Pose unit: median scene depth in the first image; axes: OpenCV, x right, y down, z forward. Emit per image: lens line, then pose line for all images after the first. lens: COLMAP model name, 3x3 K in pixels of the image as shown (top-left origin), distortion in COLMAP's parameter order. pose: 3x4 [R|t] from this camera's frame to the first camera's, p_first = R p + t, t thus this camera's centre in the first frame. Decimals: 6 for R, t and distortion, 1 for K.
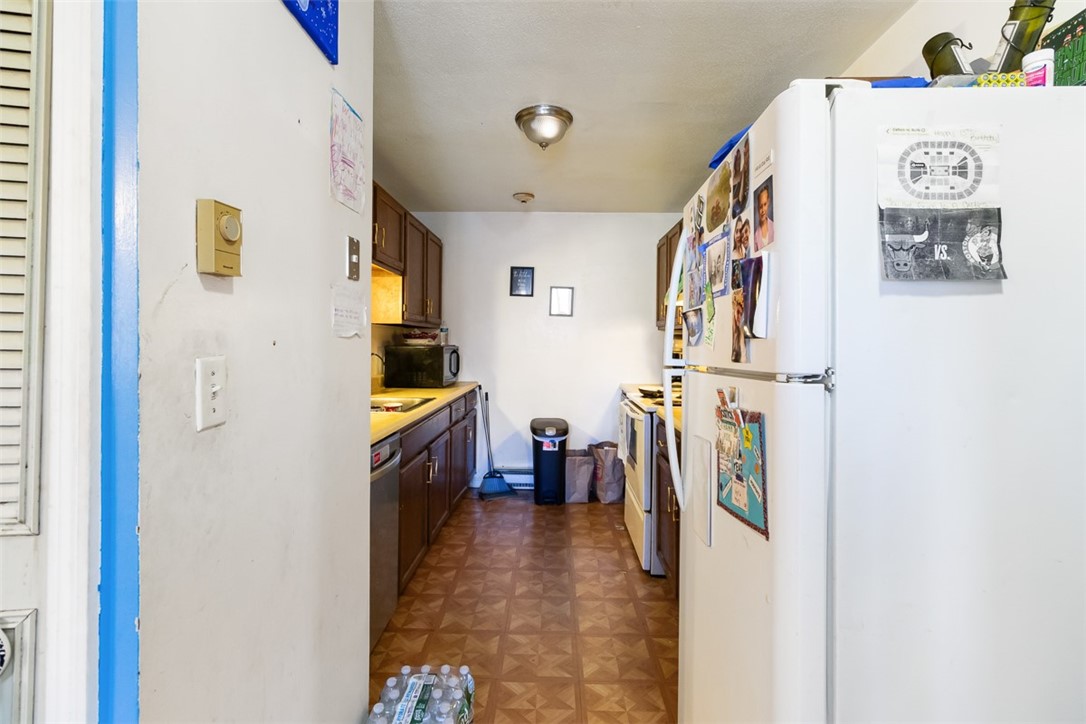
lens RADIAL K [[504.0, 0, 550.1], [0, 504.0, 341.8], [0, 0, 1]] dist [0.000183, -0.000139]
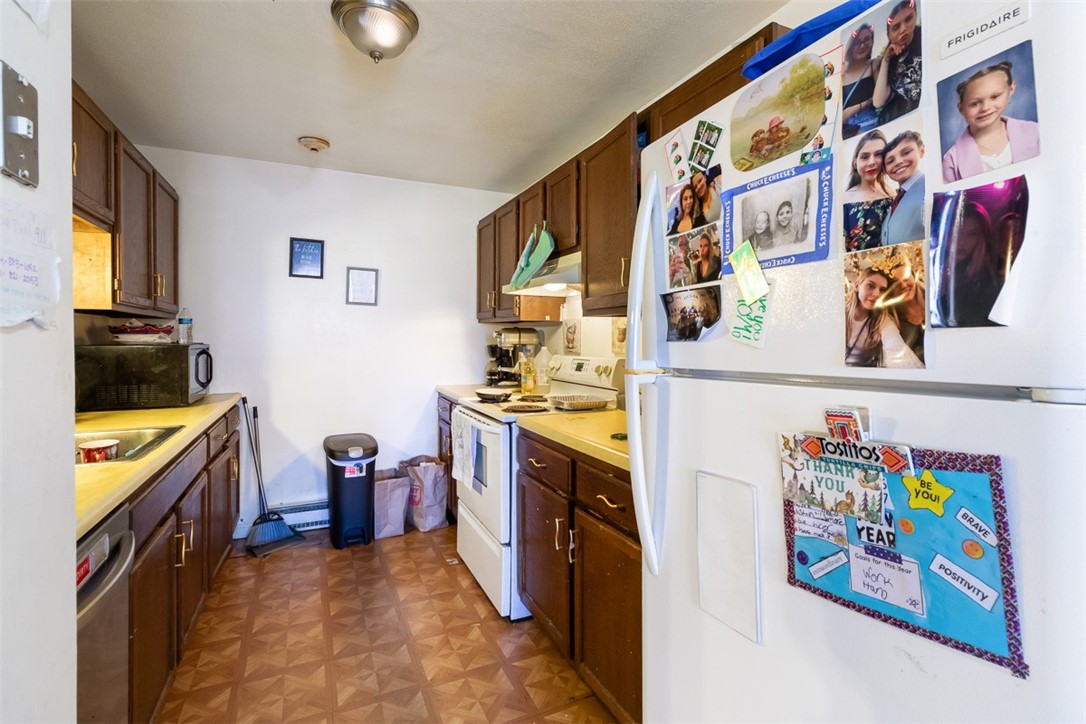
lens RADIAL K [[504.0, 0, 550.1], [0, 504.0, 341.8], [0, 0, 1]] dist [0.000183, -0.000139]
pose [[0.897027, -0.010373, 0.441854, -0.071157], [0.005923, 0.999917, 0.011450, 0.000044], [-0.441936, -0.007654, 0.897014, 0.170312]]
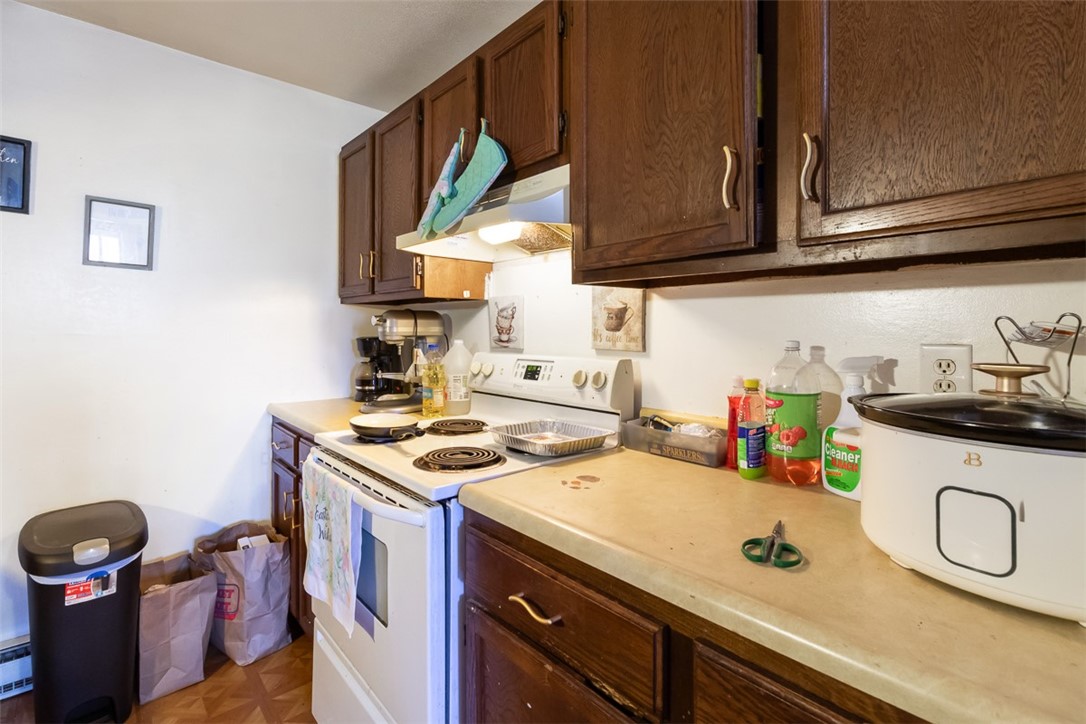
lens RADIAL K [[506.3, 0, 547.0], [0, 506.3, 328.3], [0, 0, 1]] dist [0.000410, 0.000145]
pose [[0.734780, -0.007274, 0.678266, -0.004734], [0.006454, 0.999972, 0.003733, 0.004287], [-0.678274, 0.001634, 0.734807, 0.466820]]
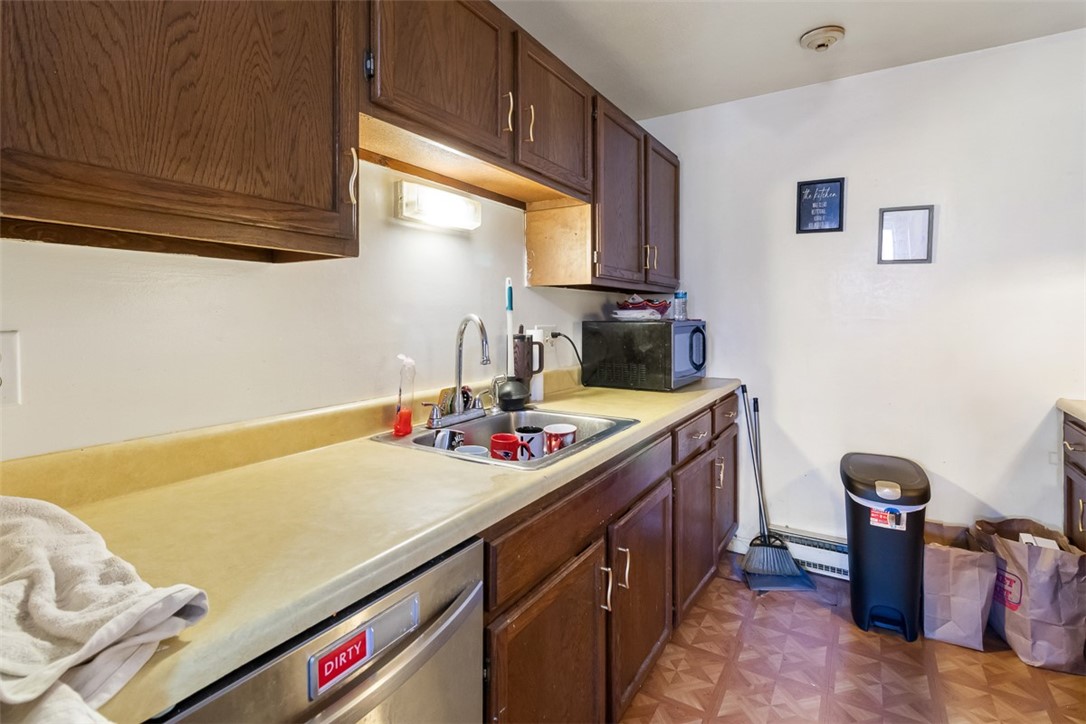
lens RADIAL K [[519.8, 0, 547.7], [0, 519.8, 315.7], [0, 0, 1]] dist [-0.000869, -0.000763]
pose [[0.857982, -0.011034, -0.513562, -0.022093], [0.010536, 0.999937, -0.003882, 0.002541], [0.513572, -0.002080, 0.858044, 0.382479]]
